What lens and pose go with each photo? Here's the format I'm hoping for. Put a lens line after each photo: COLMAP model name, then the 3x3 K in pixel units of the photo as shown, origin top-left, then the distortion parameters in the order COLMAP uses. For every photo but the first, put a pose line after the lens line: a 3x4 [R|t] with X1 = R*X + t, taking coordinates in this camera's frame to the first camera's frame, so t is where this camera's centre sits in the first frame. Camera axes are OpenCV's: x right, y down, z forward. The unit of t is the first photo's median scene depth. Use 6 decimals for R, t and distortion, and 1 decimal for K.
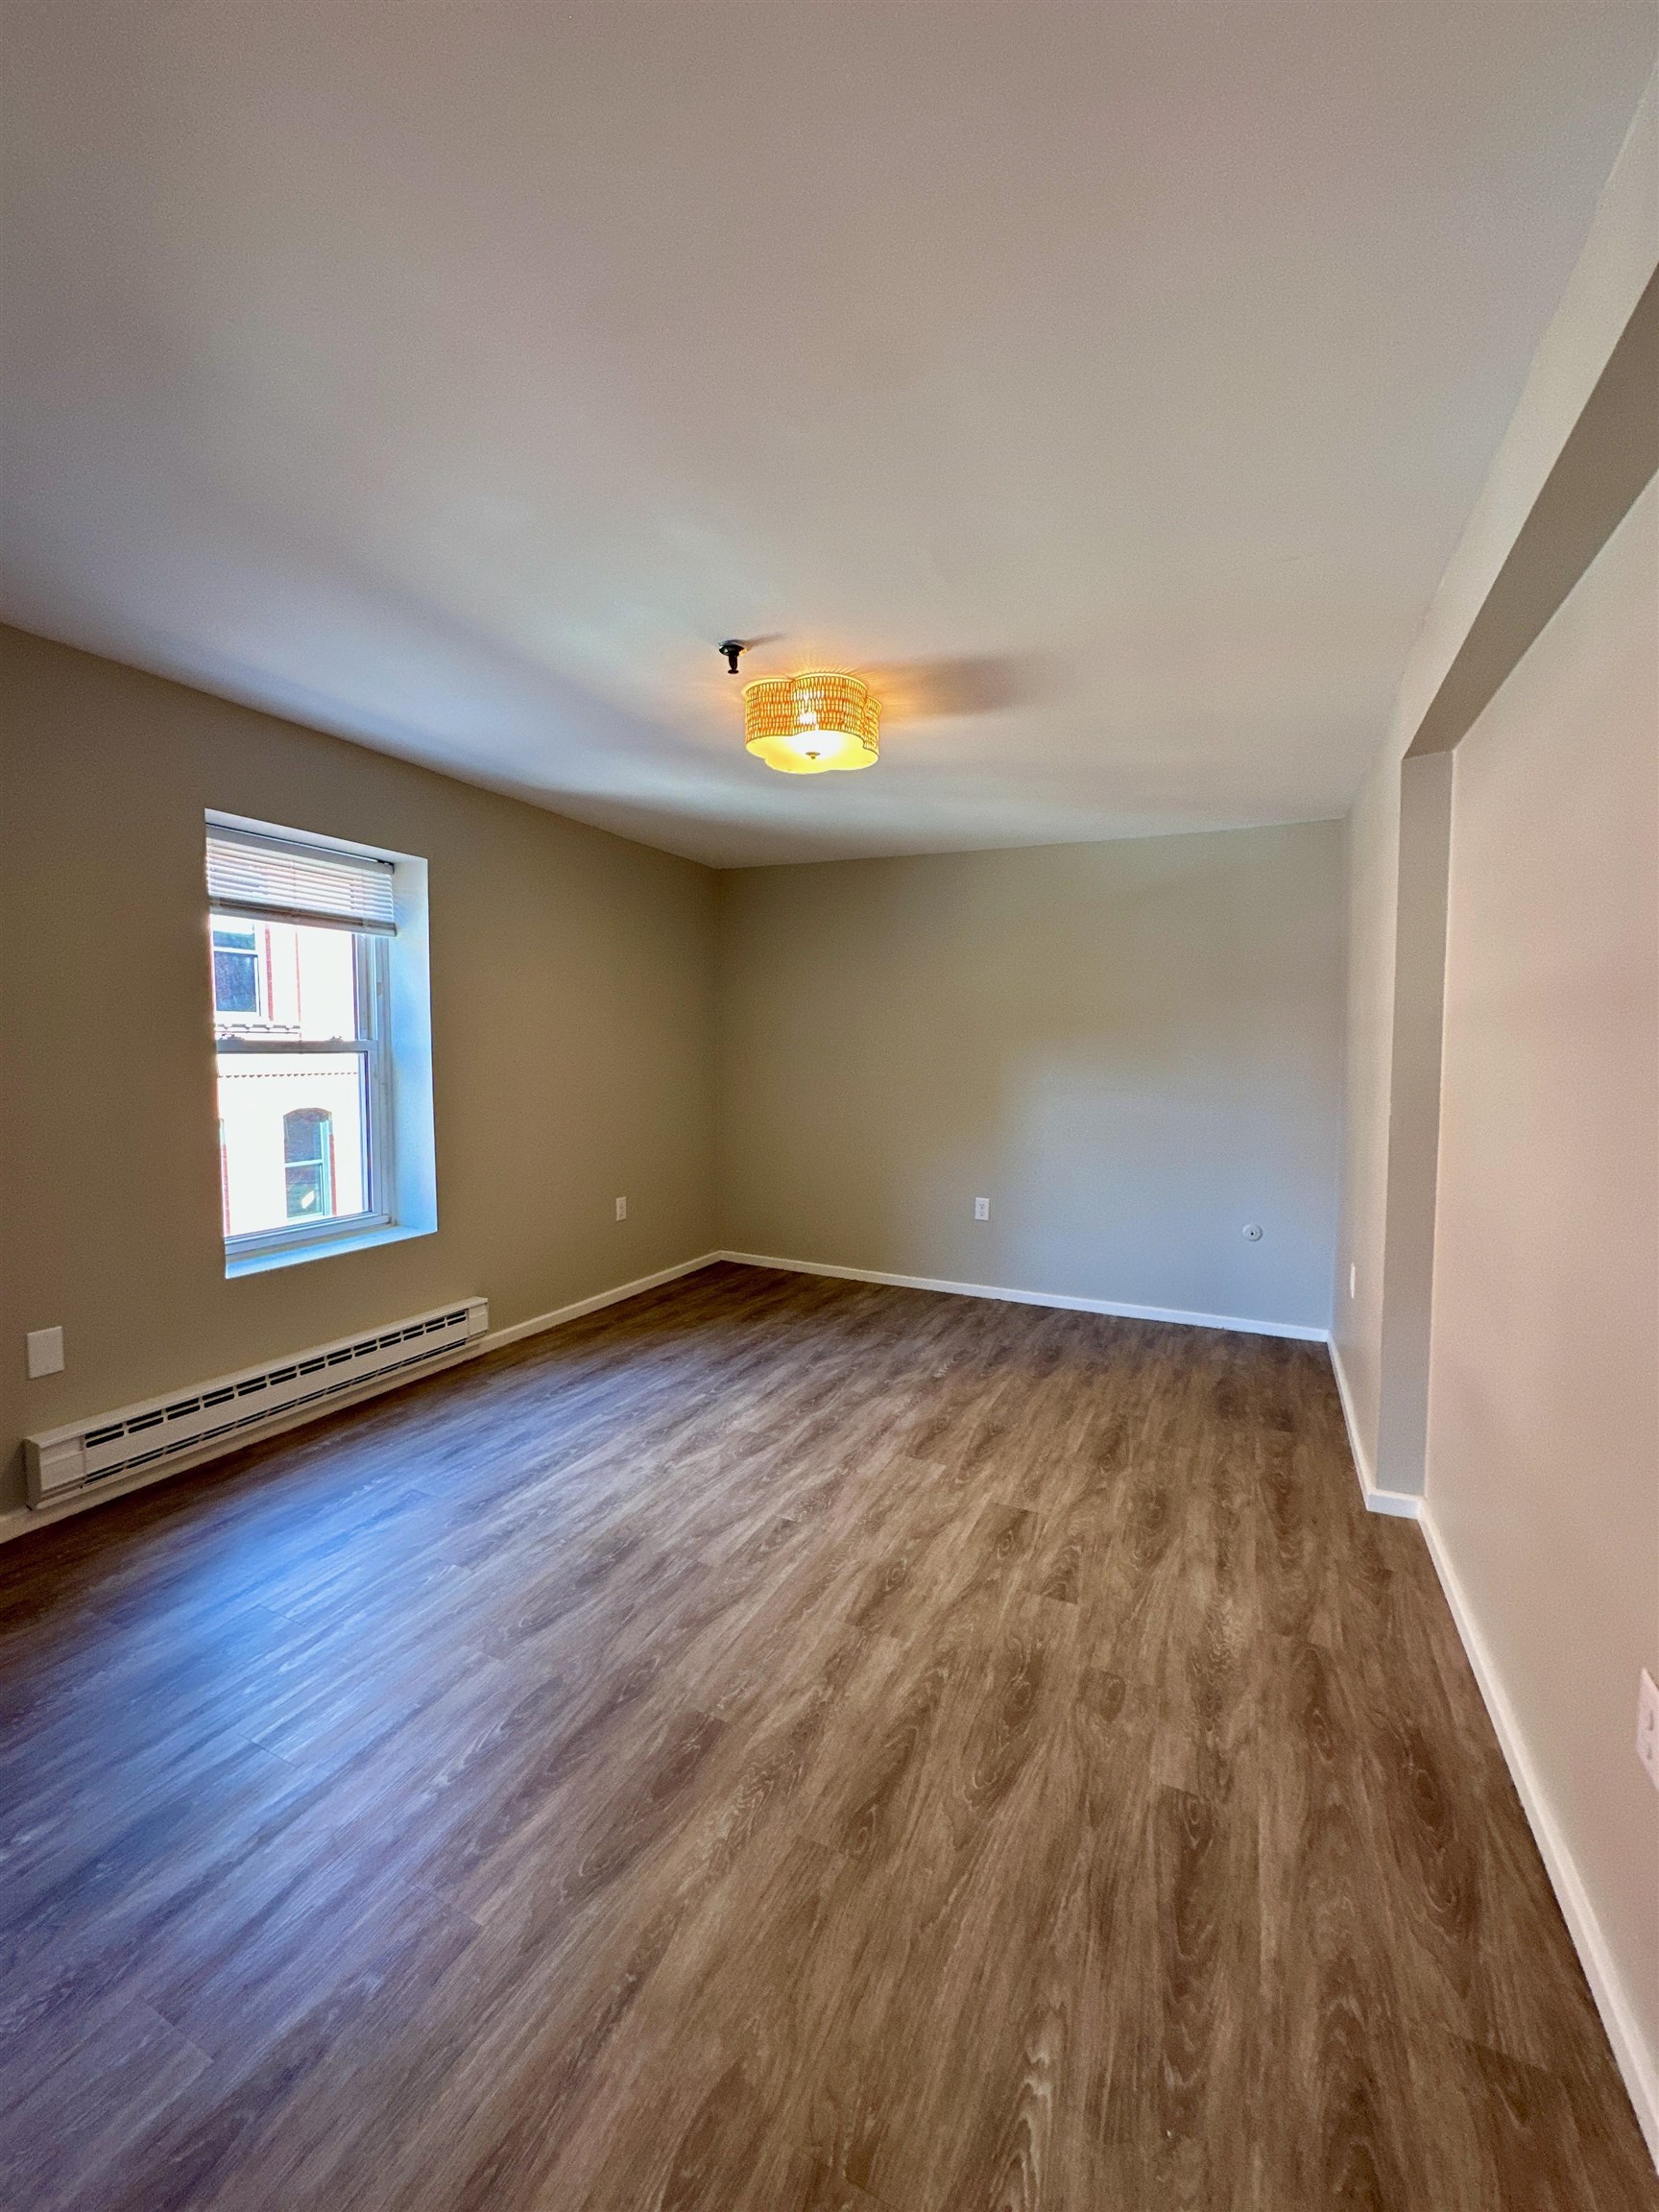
lens RADIAL K [[883.5, 0, 830.3], [0, 883.5, 1102.5], [0, 0, 1]] dist [-0.007044, 0.002251]
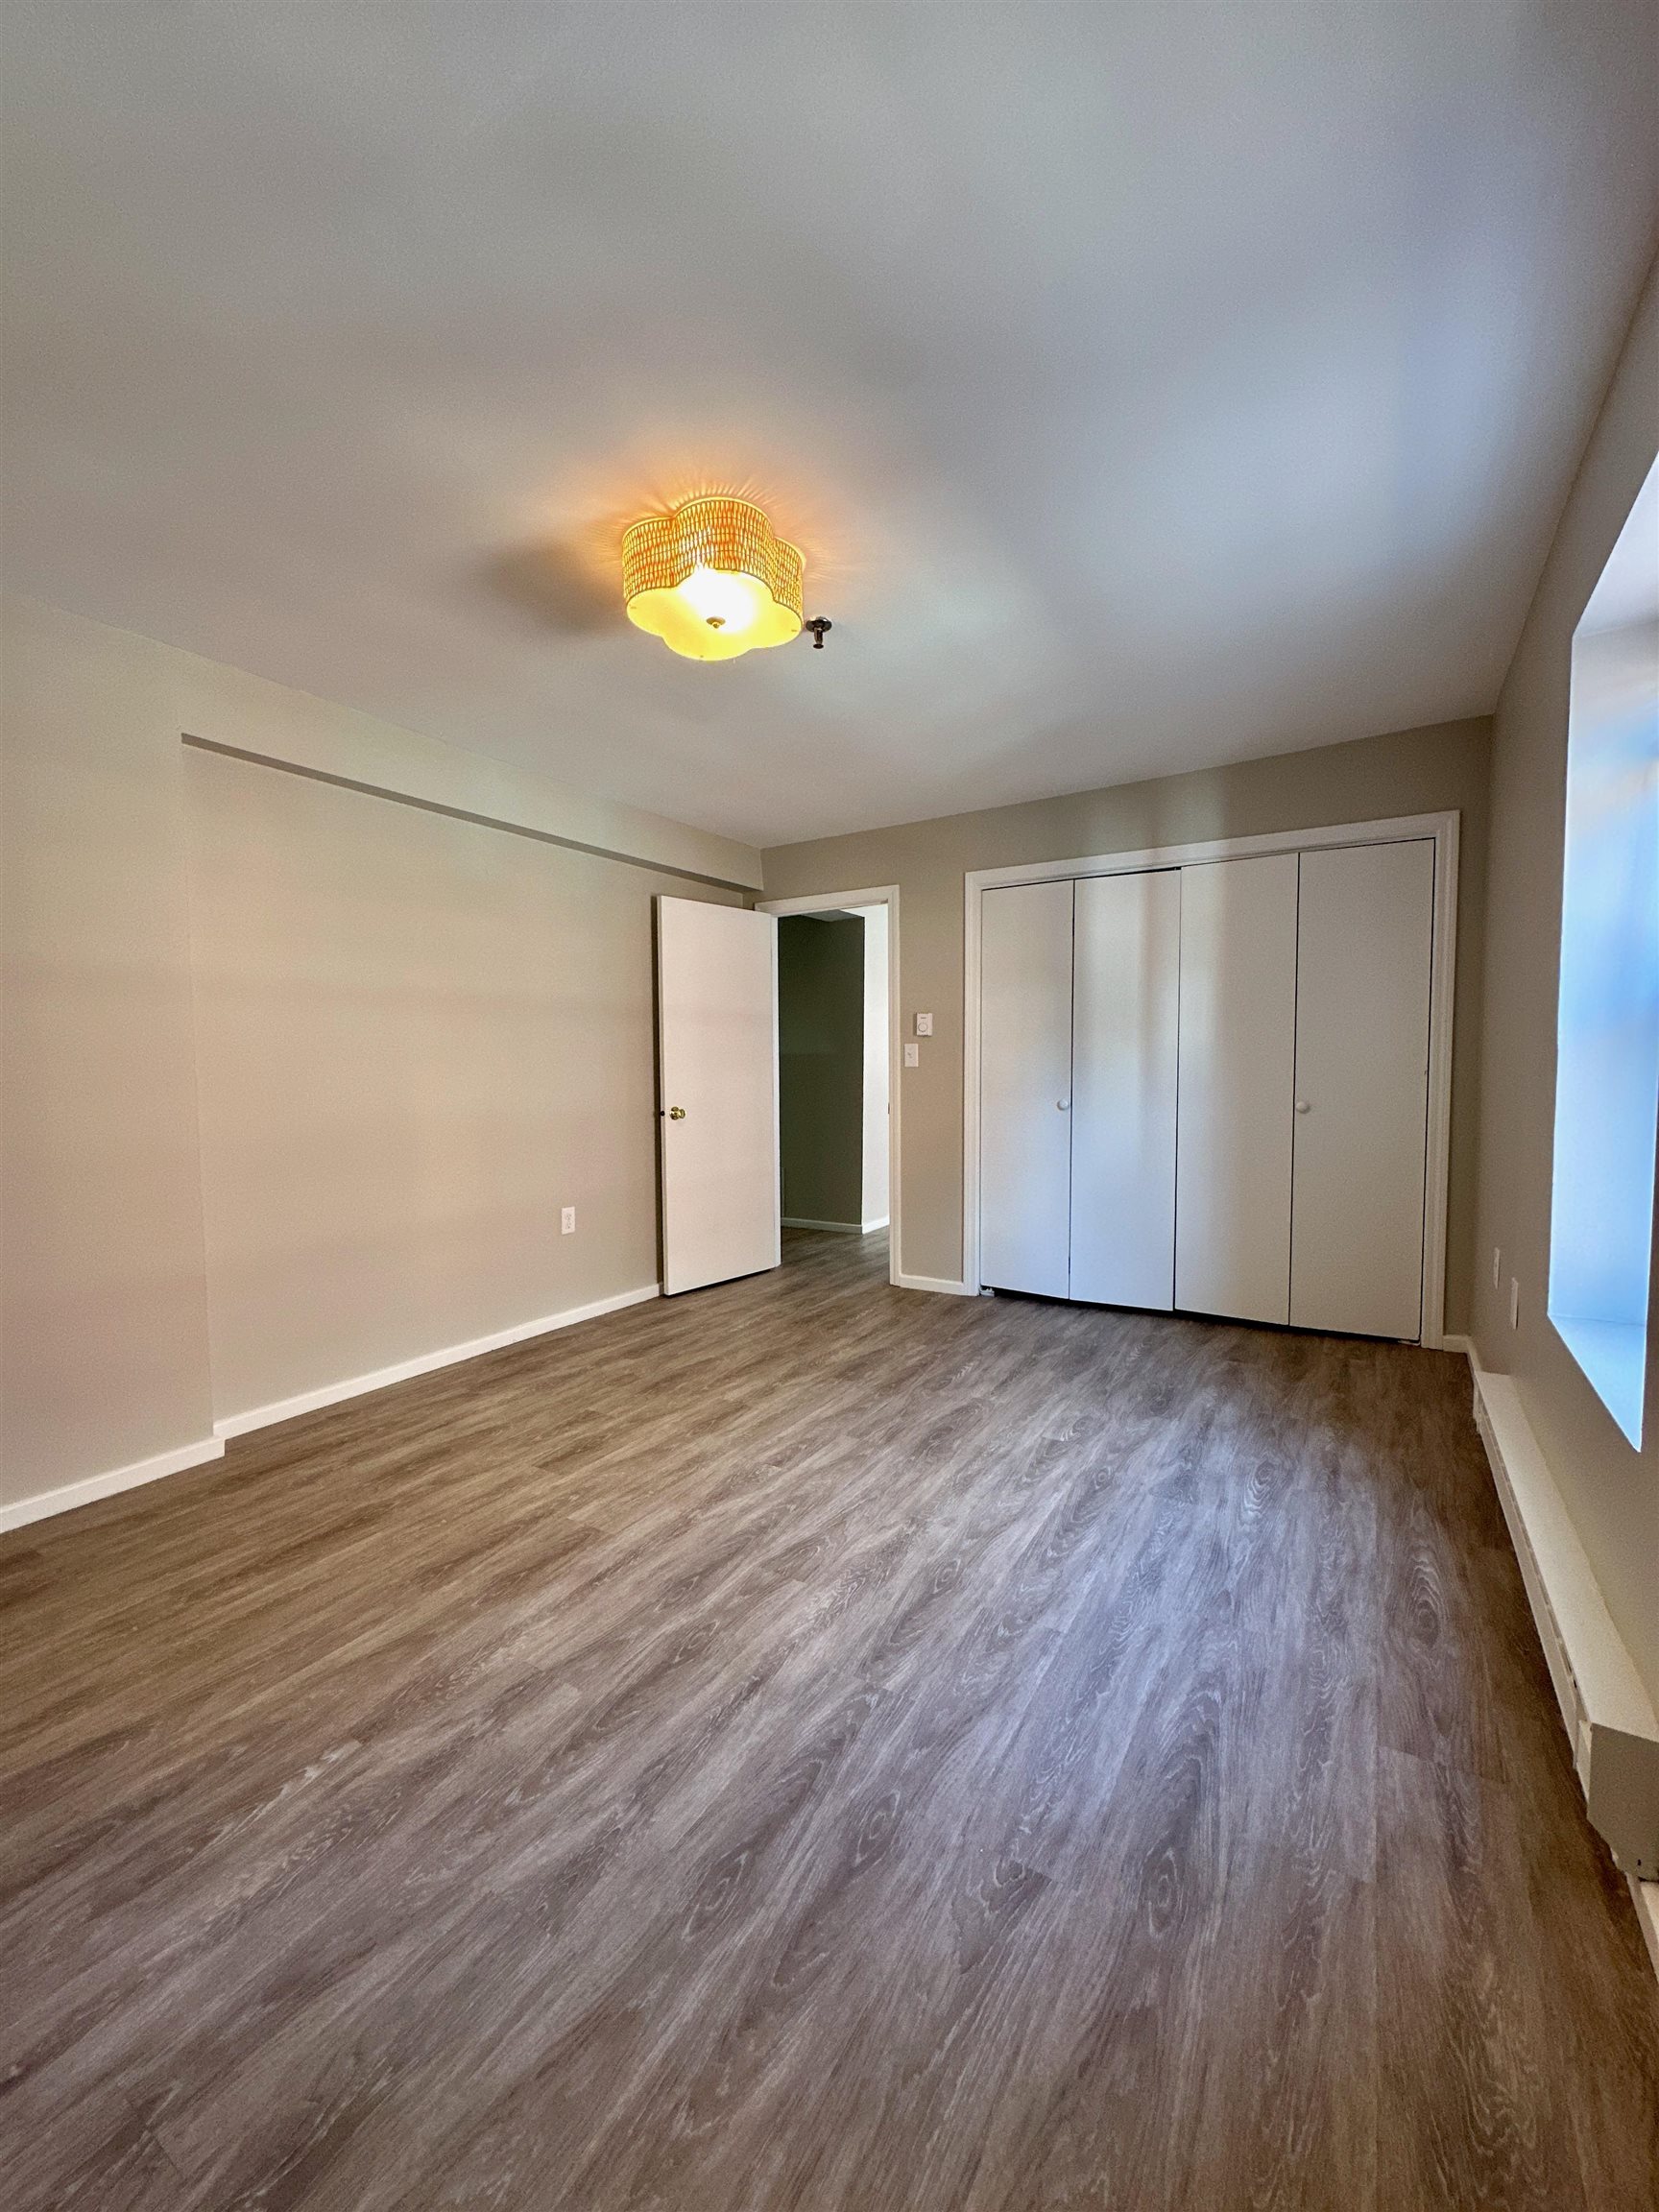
lens RADIAL K [[883.5, 0, 830.3], [0, 883.5, 1102.5], [0, 0, 1]] dist [-0.007044, 0.002251]
pose [[-0.994075, 0.000967, 0.108694, -0.210828], [0.012972, 0.993870, 0.109790, -0.055097], [-0.107921, 0.110550, -0.987994, 1.859541]]
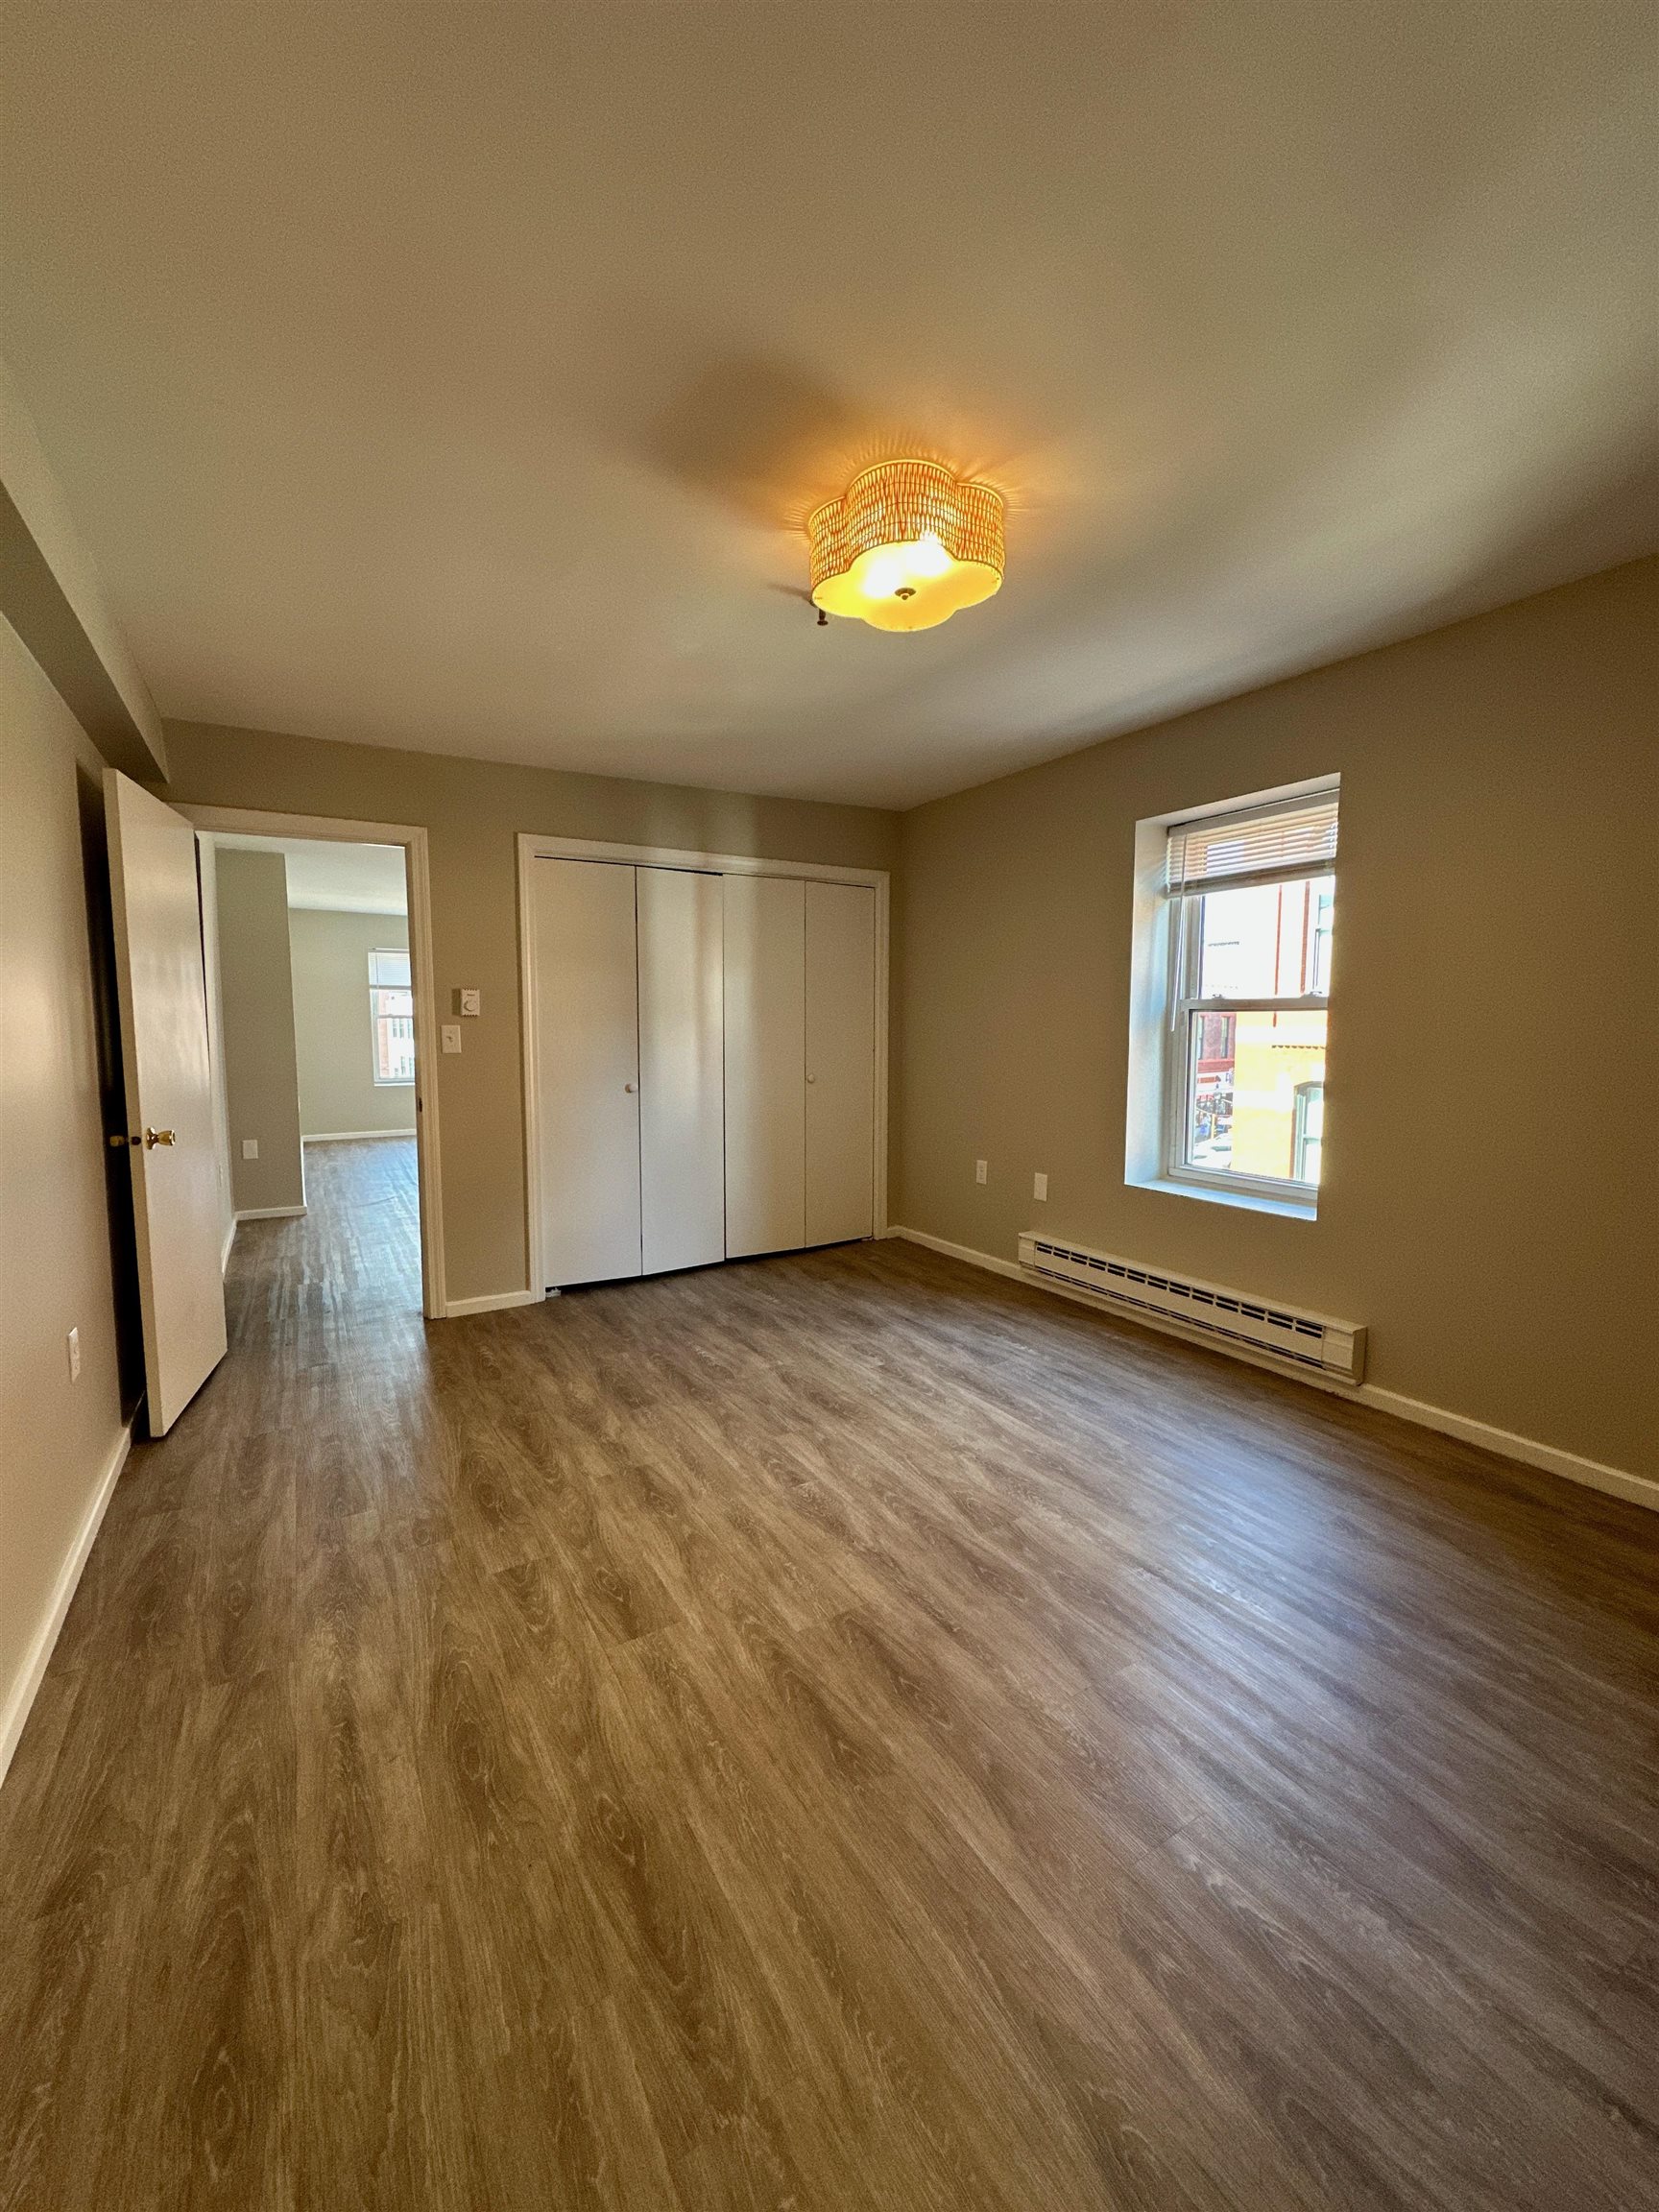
lens RADIAL K [[883.5, 0, 830.3], [0, 883.5, 1102.5], [0, 0, 1]] dist [-0.007044, 0.002251]
pose [[-0.551295, 0.073146, -0.831098, 0.677108], [-0.052403, 0.991147, 0.121993, -0.060350], [0.832663, 0.110806, -0.542581, 1.431038]]
